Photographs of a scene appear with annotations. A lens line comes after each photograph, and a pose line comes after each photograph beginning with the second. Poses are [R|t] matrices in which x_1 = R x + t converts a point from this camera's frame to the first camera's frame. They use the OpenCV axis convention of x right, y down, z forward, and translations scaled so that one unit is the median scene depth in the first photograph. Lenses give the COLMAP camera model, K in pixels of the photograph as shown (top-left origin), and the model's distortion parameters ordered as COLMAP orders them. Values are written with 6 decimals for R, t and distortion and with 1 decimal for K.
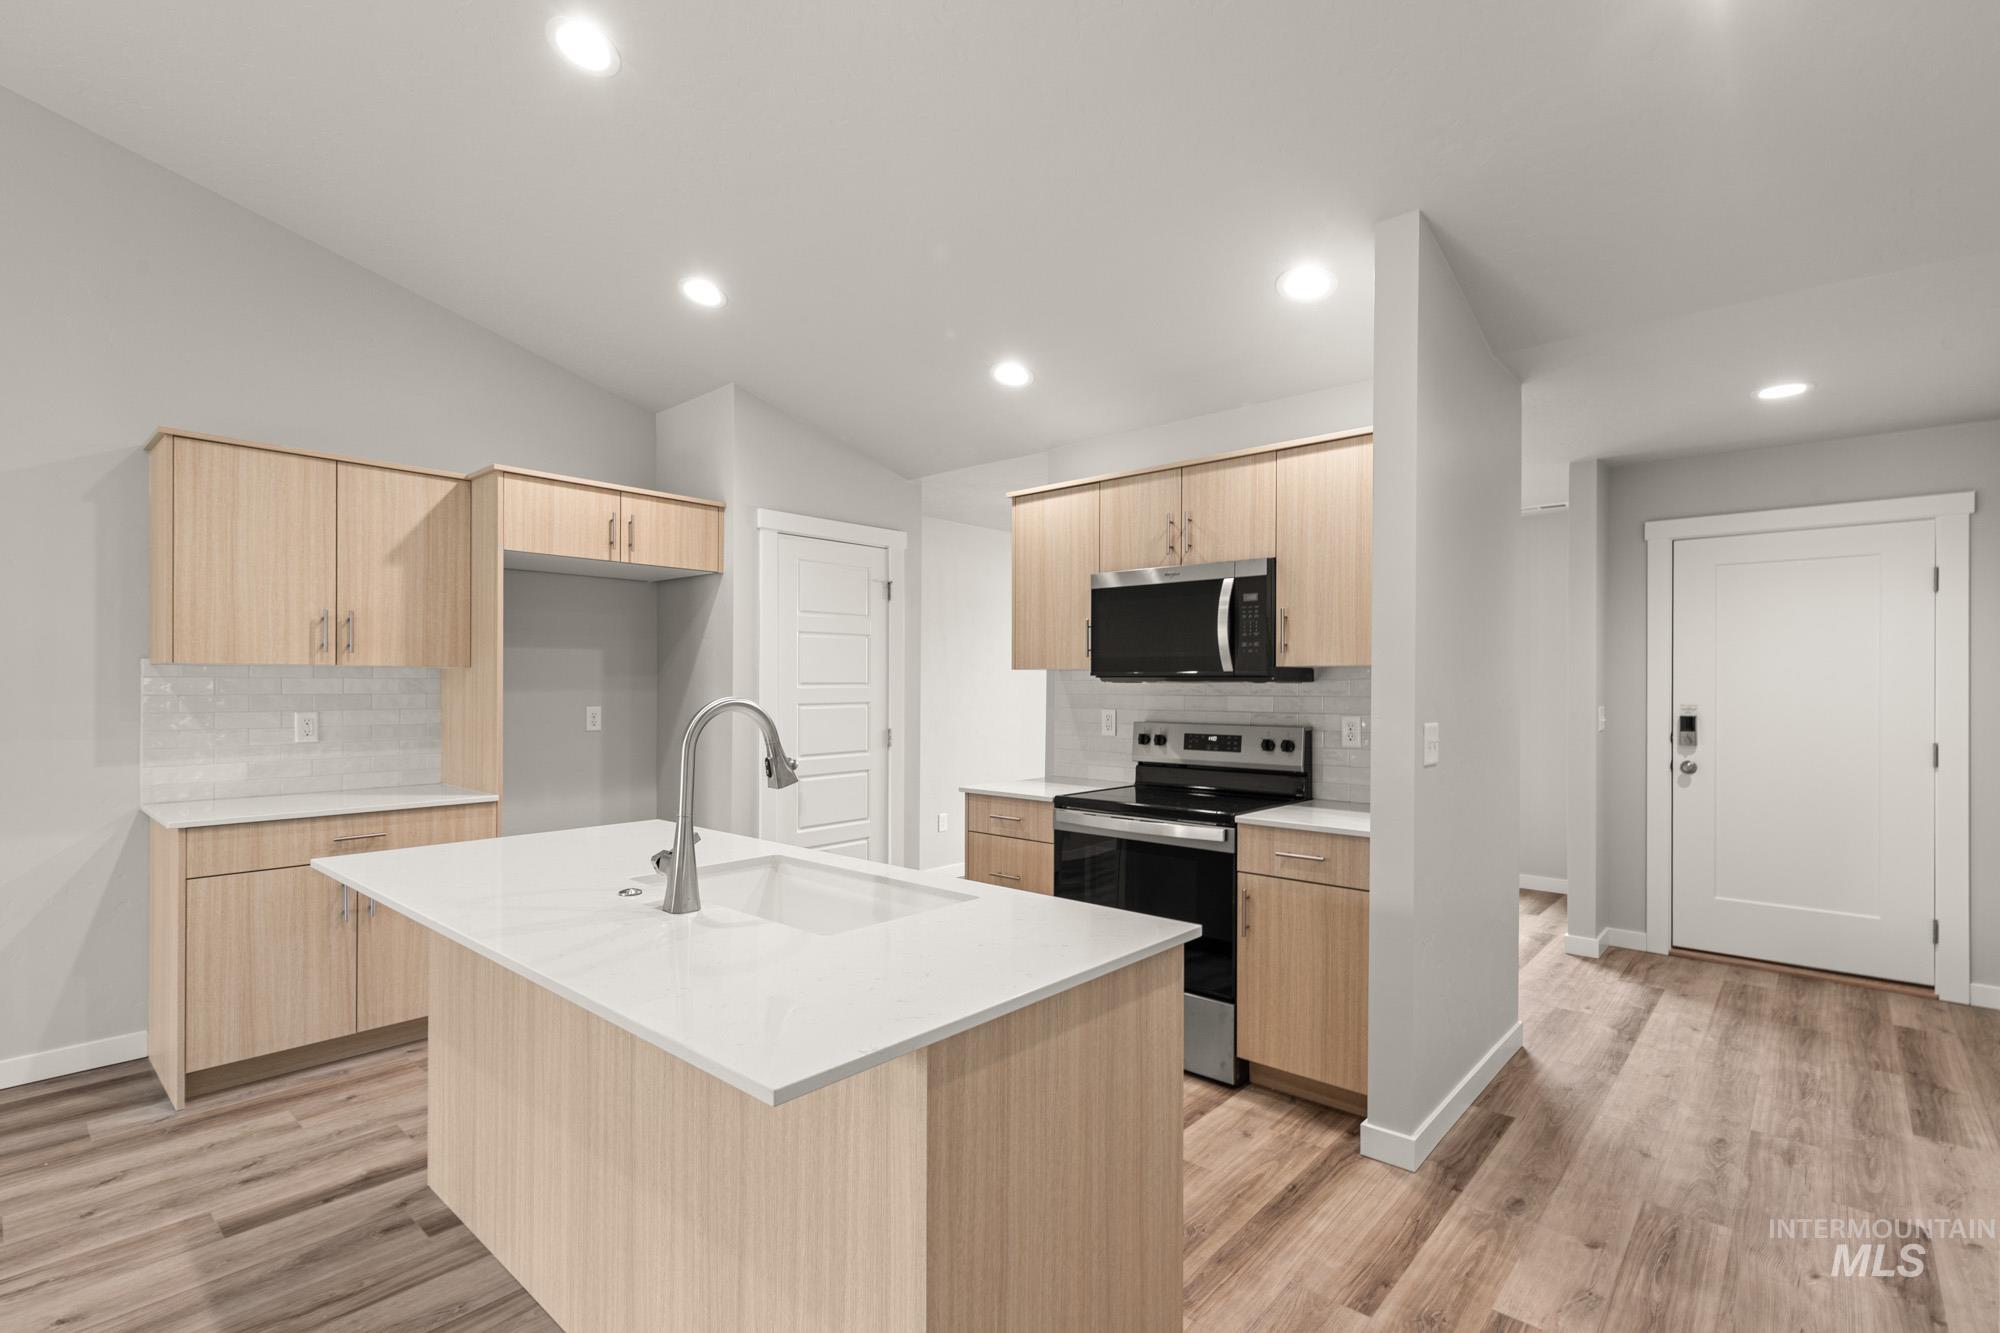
lens RADIAL K [[927.2, 0, 991.9], [0, 927.2, 685.2], [0, 0, 1]] dist [0.004363, 0.000297]
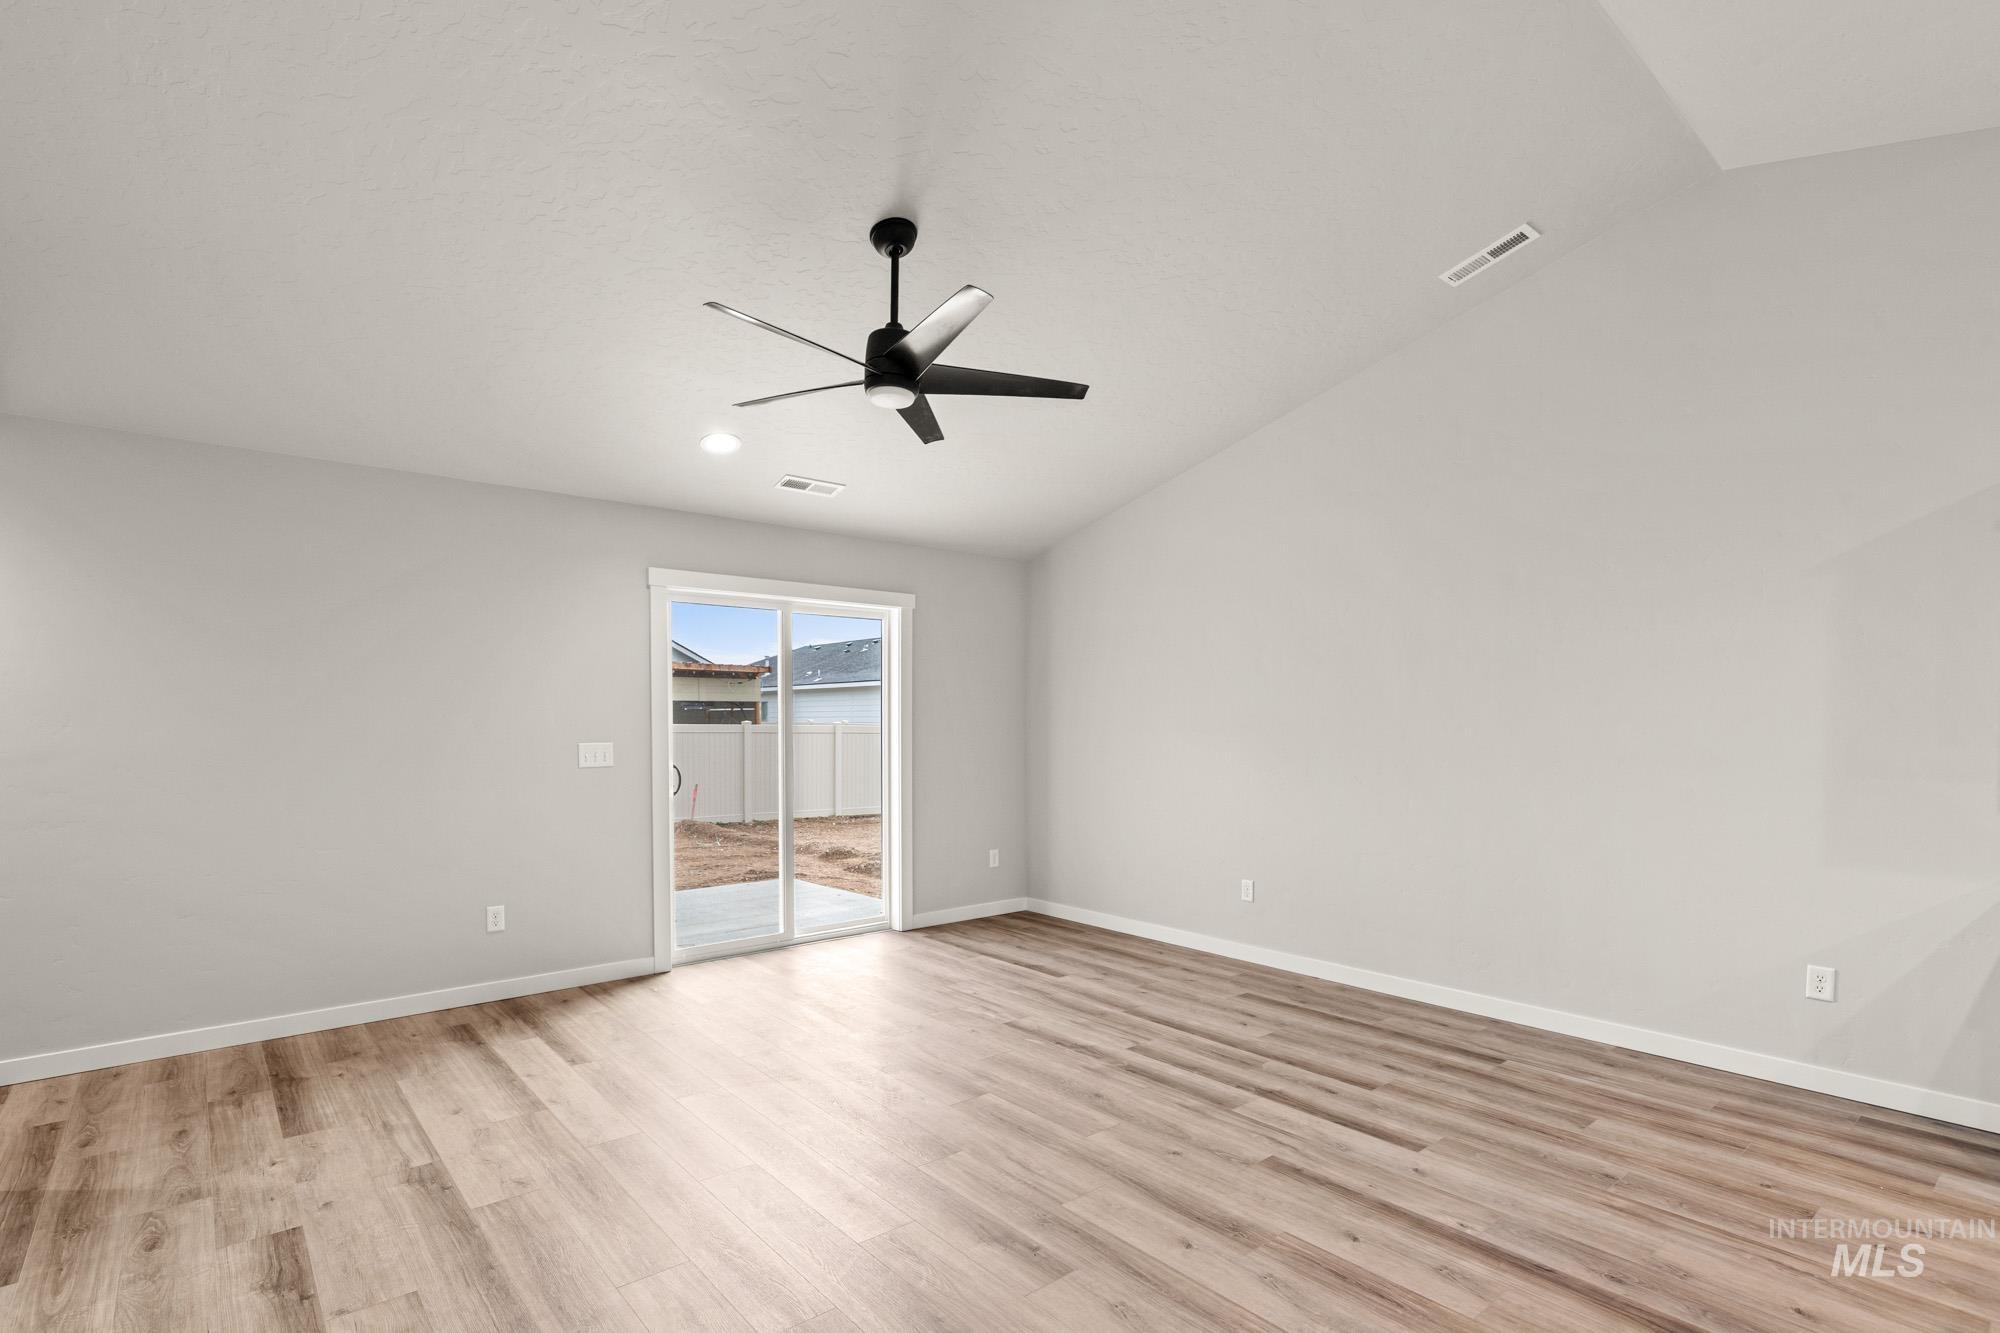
lens RADIAL K [[957.7, 0, 994.4], [0, 957.7, 749.5], [0, 0, 1]] dist [0.006482, -0.000226]
pose [[-0.137030, 0.026868, -0.990202, 0.125508], [-0.002120, 0.999622, 0.027417, -0.000258], [0.990565, 0.005856, -0.136922, 0.124762]]
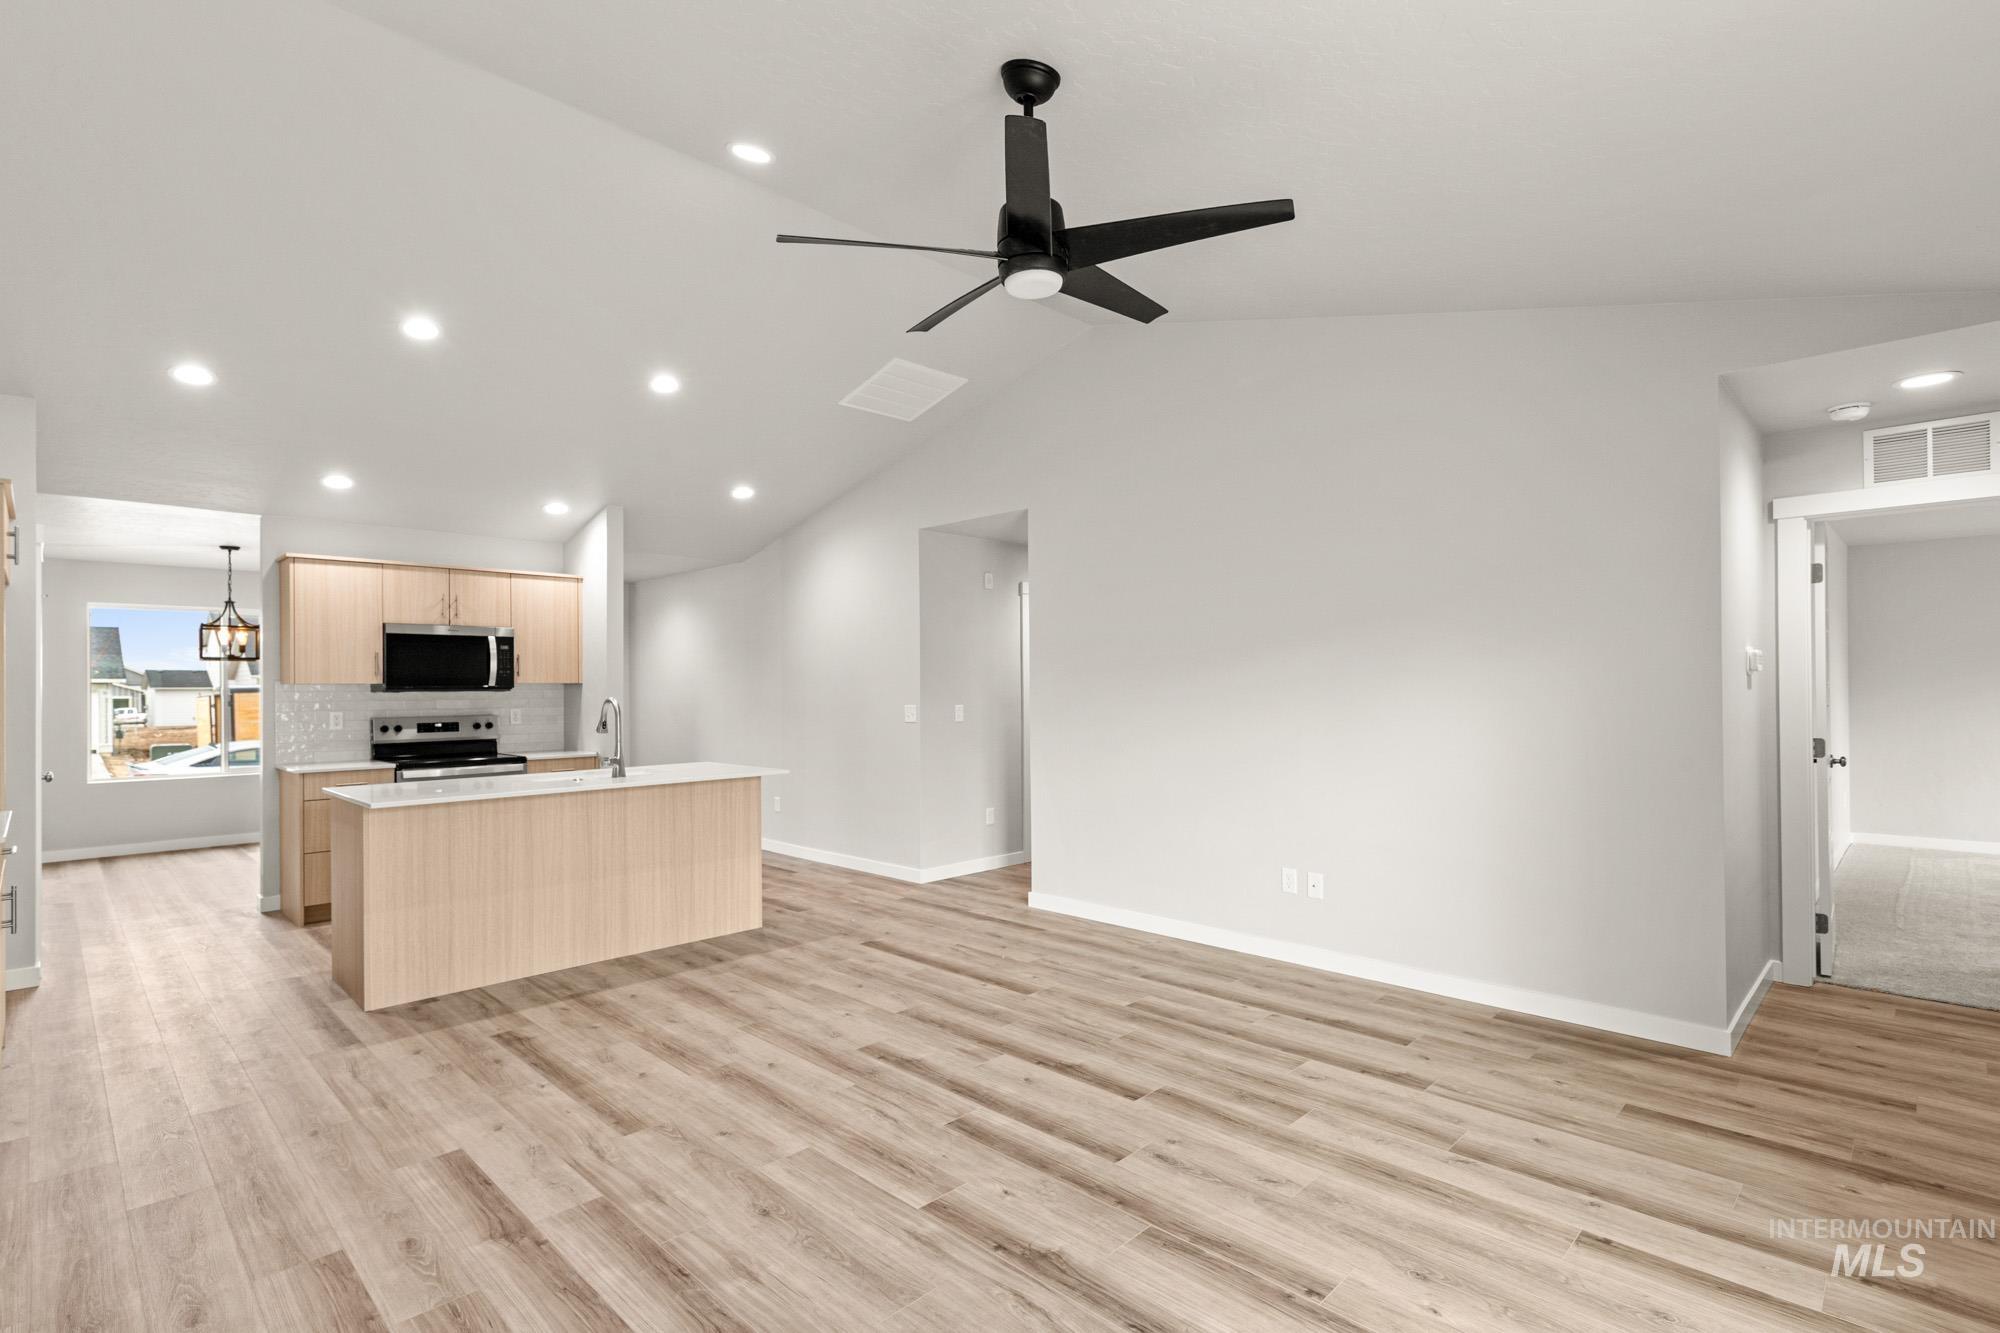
lens RADIAL K [[938.5, 0, 990.0], [0, 938.5, 690.3], [0, 0, 1]] dist [0.002592, 0.000101]
pose [[0.050271, -0.006016, 0.998717, -1.516132], [0.010116, 0.999934, 0.005514, -0.005523], [-0.998684, 0.009826, 0.050328, -0.104129]]
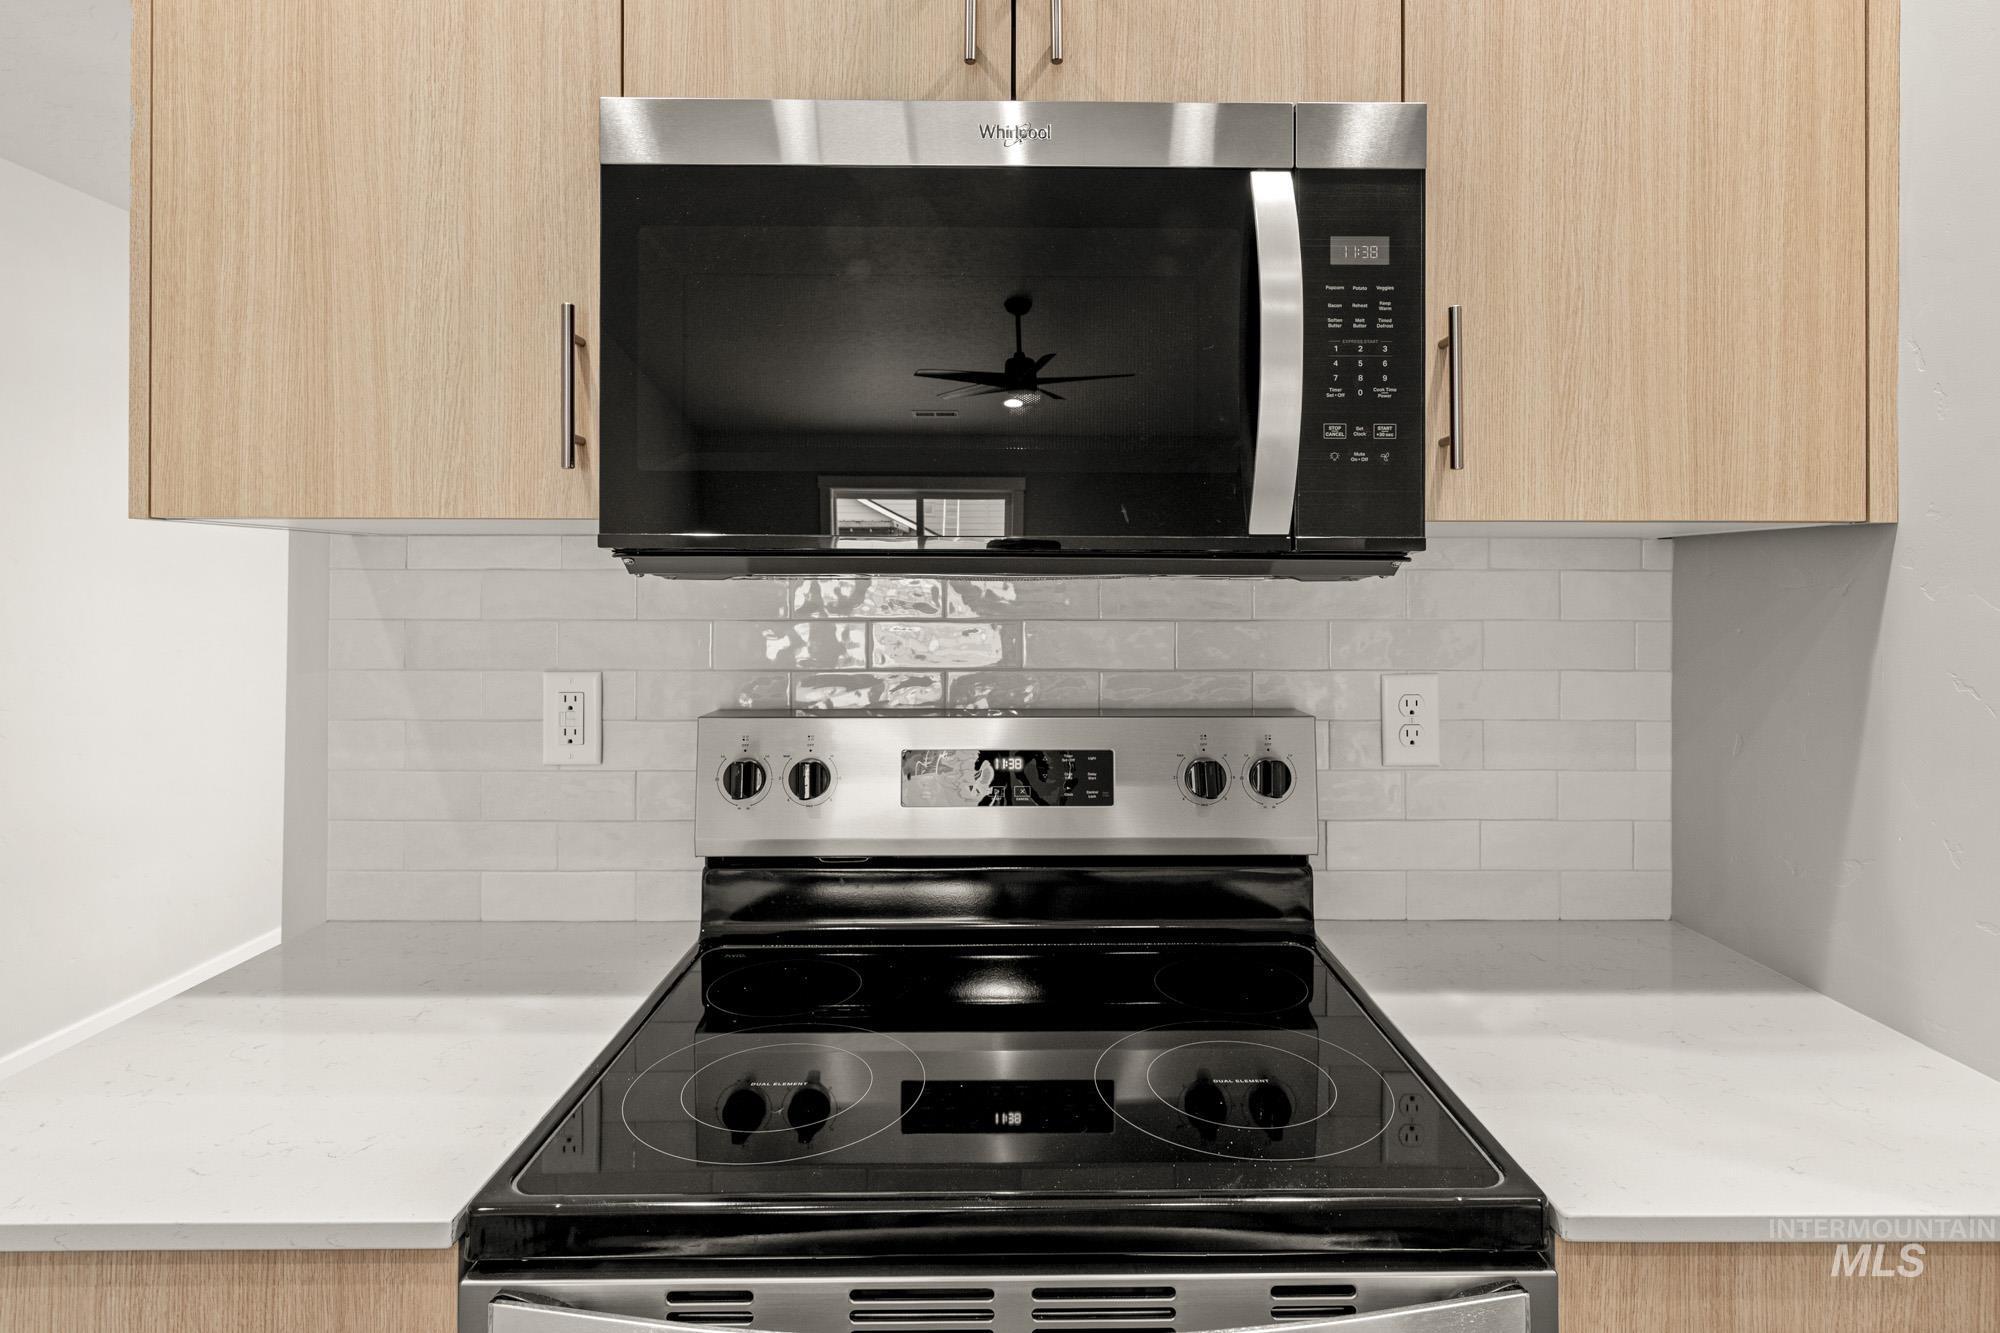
lens RADIAL K [[1060.4, 0, 1030.0], [0, 1060.4, 576.2], [0, 0, 1]] dist [-0.002522, 0.000013]
pose [[0.731343, 0.003464, 0.682001, 0.007745], [0.001103, 0.999980, -0.006262, -0.001826], [-0.682009, 0.005332, 0.731324, 0.785824]]
